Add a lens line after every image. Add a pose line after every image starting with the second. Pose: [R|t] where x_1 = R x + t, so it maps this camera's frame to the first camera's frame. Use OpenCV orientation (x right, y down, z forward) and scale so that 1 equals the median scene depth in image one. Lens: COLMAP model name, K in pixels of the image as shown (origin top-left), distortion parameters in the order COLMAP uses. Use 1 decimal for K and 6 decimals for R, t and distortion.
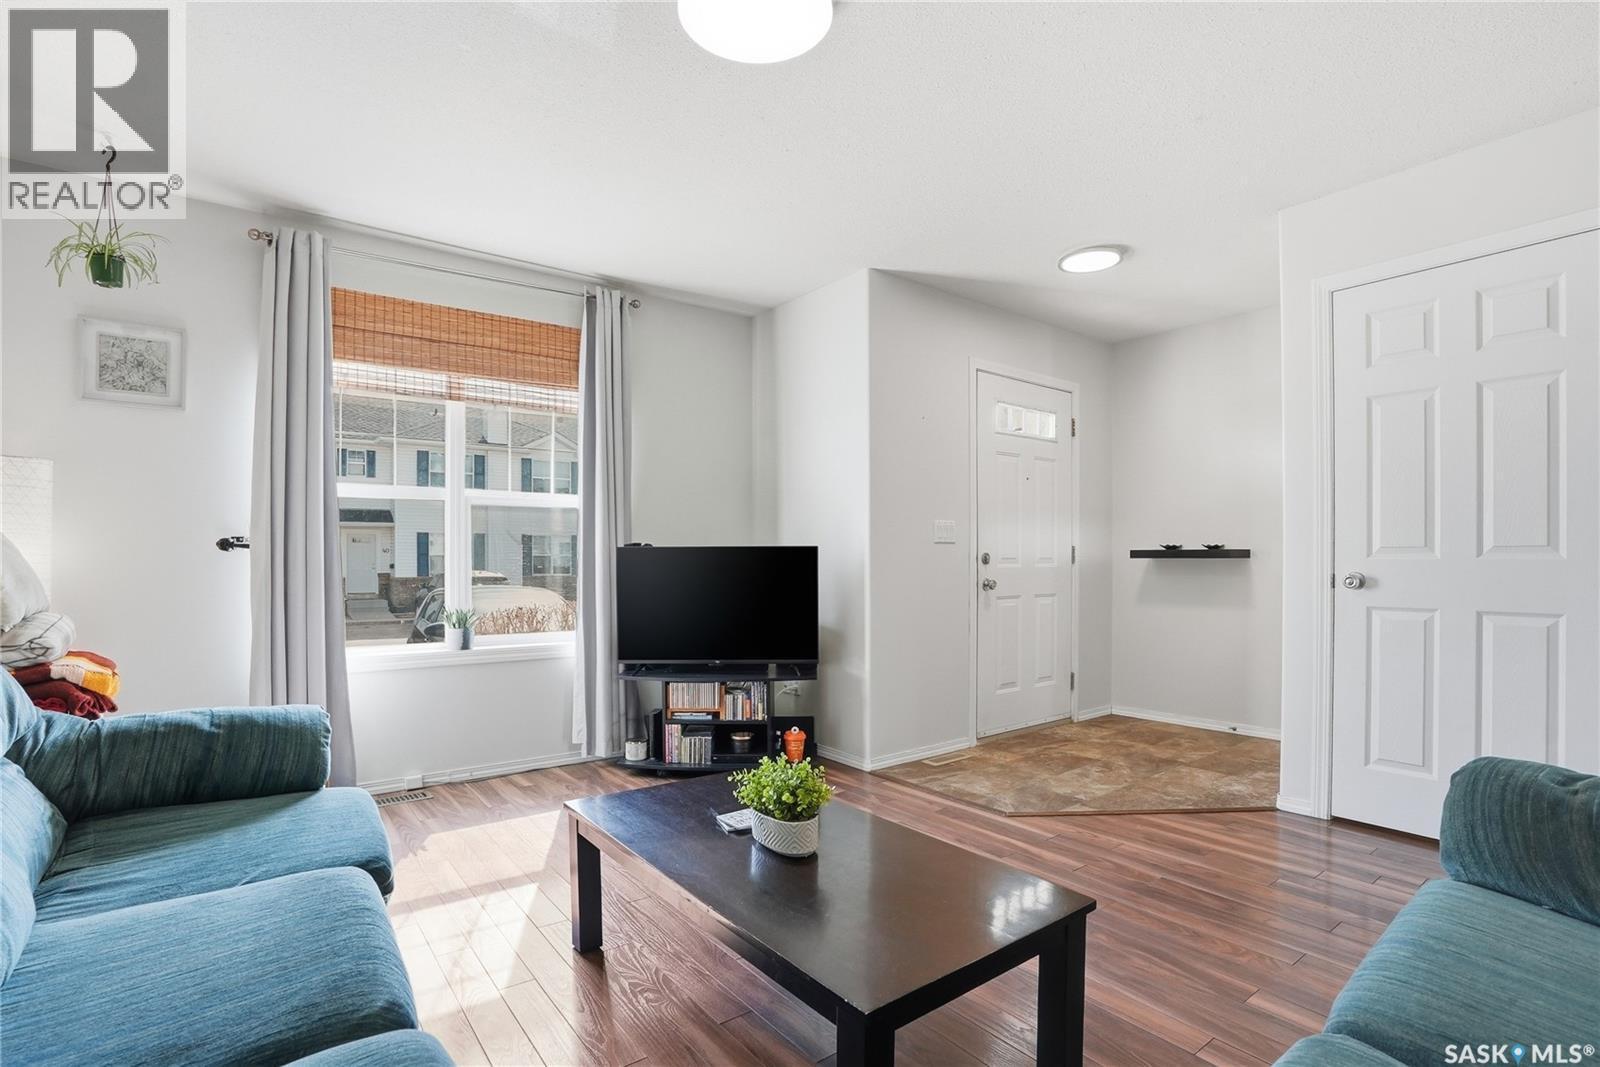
lens RADIAL K [[774.0, 0, 787.4], [0, 774.0, 548.5], [0, 0, 1]] dist [-0.039158, 0.002144]
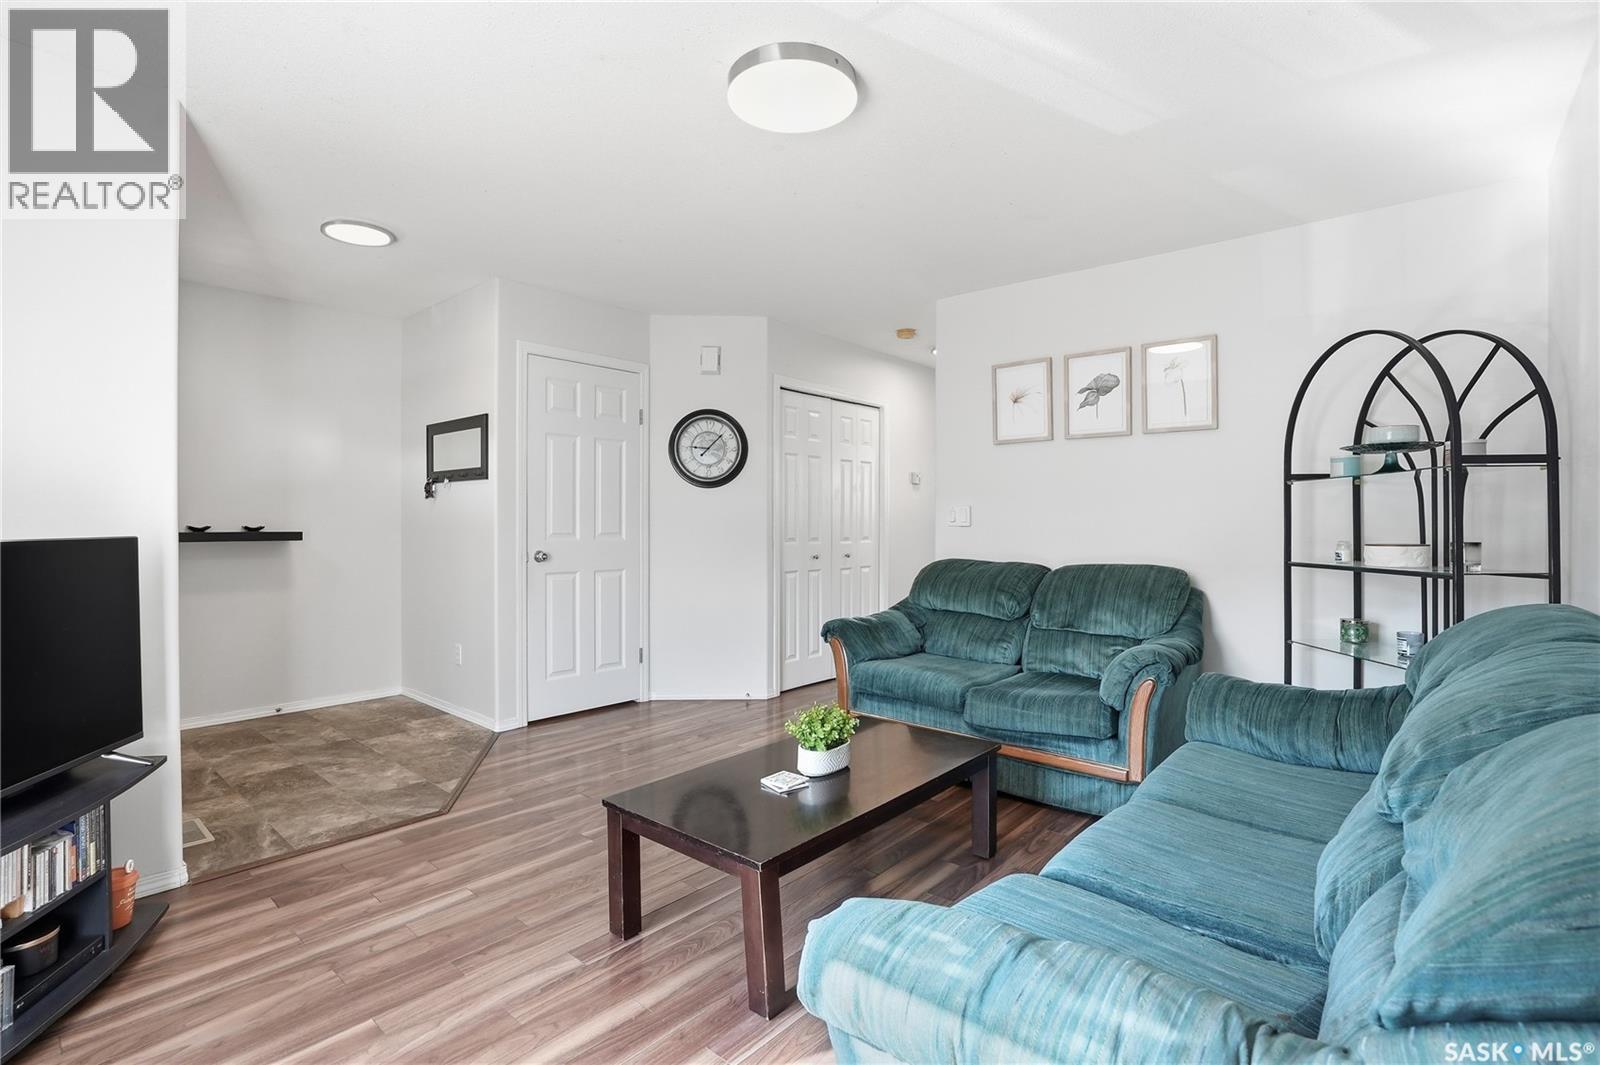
lens RADIAL K [[774.0, 0, 791.9], [0, 774.0, 522.7], [0, 0, 1]] dist [-0.039158, 0.002144]
pose [[-0.209141, -0.000408, 0.977885, -0.693167], [-0.010677, 0.999941, -0.001866, -0.020007], [-0.977827, -0.010831, -0.209133, 0.717950]]
